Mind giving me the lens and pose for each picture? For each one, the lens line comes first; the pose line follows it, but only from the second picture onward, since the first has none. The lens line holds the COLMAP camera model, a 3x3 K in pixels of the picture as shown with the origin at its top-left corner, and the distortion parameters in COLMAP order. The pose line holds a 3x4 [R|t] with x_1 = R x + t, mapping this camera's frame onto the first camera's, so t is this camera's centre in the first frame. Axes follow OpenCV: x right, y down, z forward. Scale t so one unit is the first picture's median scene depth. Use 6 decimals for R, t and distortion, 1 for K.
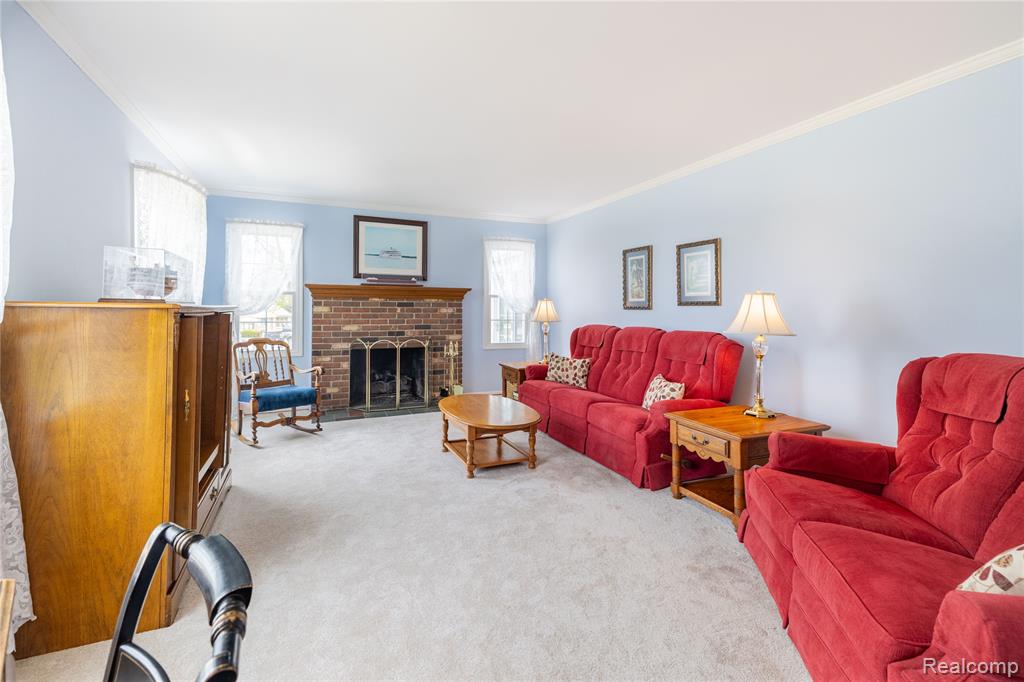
lens RADIAL K [[460.6, 0, 513.6], [0, 460.6, 306.8], [0, 0, 1]] dist [0.045498, -0.018778]
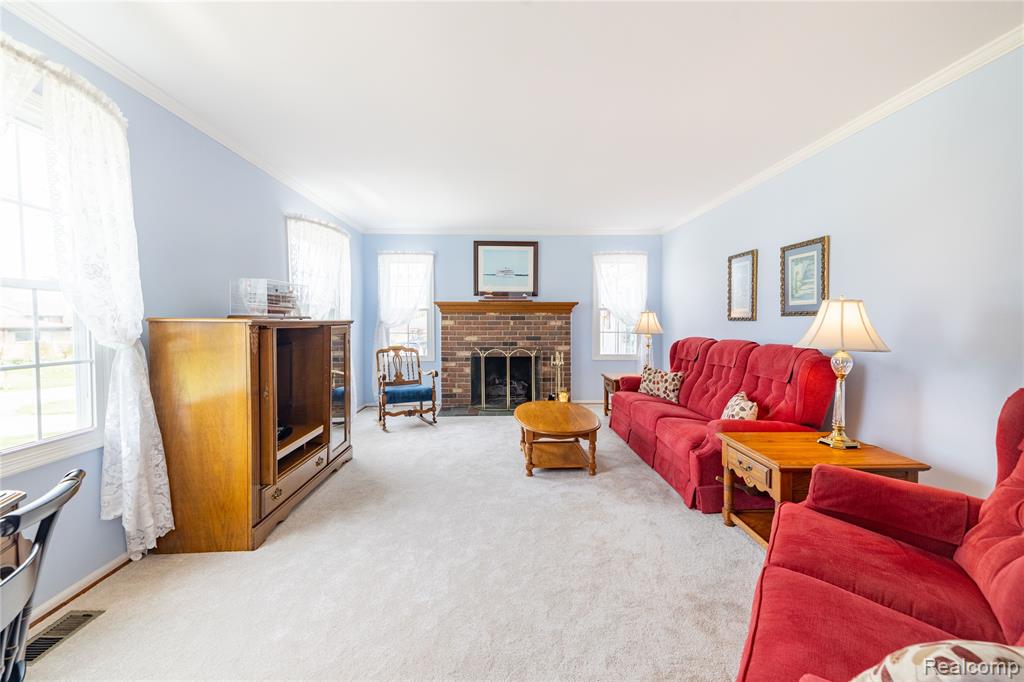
lens RADIAL K [[429.3, 0, 517.6], [0, 429.3, 336.5], [0, 0, 1]] dist [0.043241, -0.017611]
pose [[0.932967, 0.005777, -0.359916, 0.204809], [0.008207, 0.999270, 0.037315, 0.001491], [0.359869, -0.037767, 0.932238, 0.045063]]
